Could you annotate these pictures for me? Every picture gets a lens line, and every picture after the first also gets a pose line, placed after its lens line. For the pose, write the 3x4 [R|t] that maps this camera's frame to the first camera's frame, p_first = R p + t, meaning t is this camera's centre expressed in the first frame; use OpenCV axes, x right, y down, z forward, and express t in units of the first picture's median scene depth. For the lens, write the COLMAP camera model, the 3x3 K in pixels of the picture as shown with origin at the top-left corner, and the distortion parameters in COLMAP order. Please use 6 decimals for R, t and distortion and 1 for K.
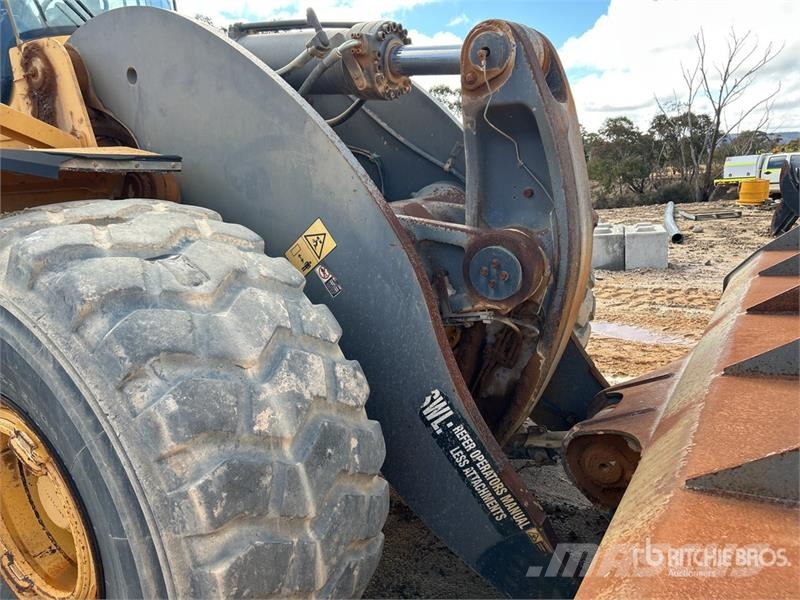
lens RADIAL K [[601.4, 0, 393.4], [0, 601.4, 297.0], [0, 0, 1]] dist [0.059444, -0.064871]
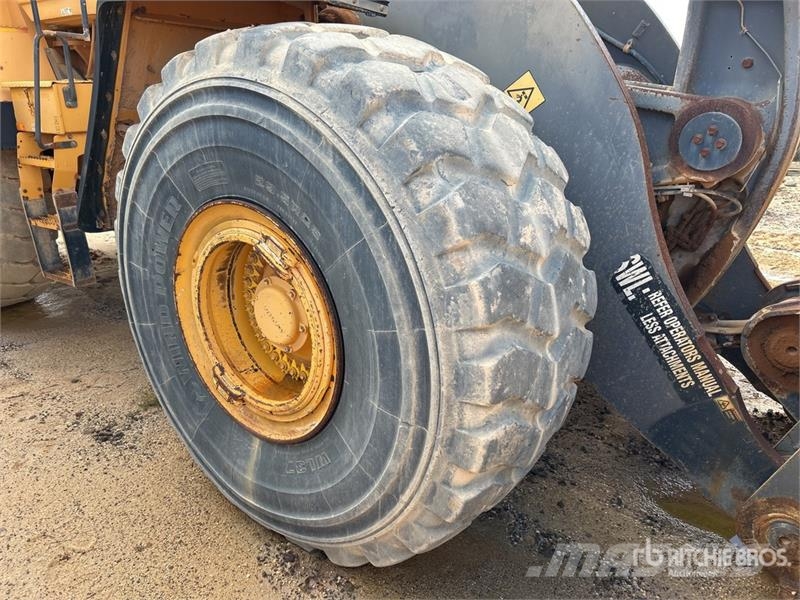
lens RADIAL K [[601.4, 0, 401.5], [0, 601.4, 294.3], [0, 0, 1]] dist [0.059444, -0.064871]
pose [[0.994265, 0.093738, -0.051473, -0.259126], [-0.088598, 0.991585, 0.094394, 0.161461], [0.059888, -0.089292, 0.994203, -0.020927]]
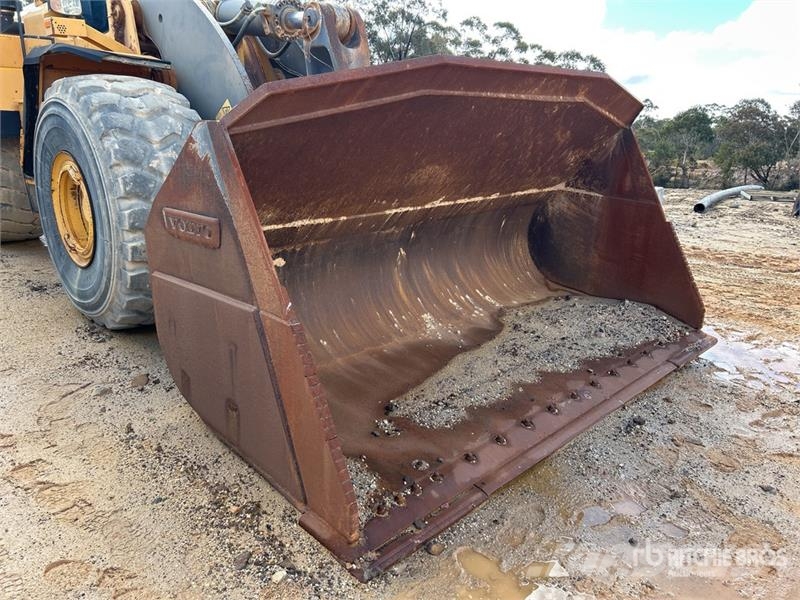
lens RADIAL K [[601.4, 0, 398.0], [0, 601.4, 291.5], [0, 0, 1]] dist [0.059444, -0.064871]
pose [[0.974400, 0.145004, -0.171812, 0.896785], [-0.135720, 0.988635, 0.064662, 0.304042], [0.179236, -0.039688, 0.983005, -0.915945]]
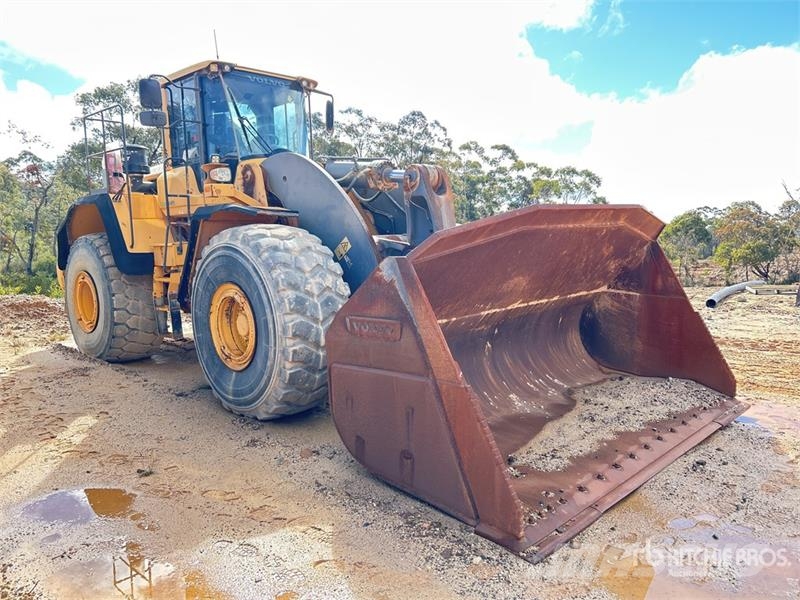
lens RADIAL K [[601.4, 0, 407.6], [0, 601.4, 295.9], [0, 0, 1]] dist [0.059444, -0.064871]
pose [[0.979385, 0.060852, -0.192618, 0.681000], [-0.083514, 0.990214, -0.111808, 0.410036], [0.183930, 0.125590, 0.974883, -1.504317]]
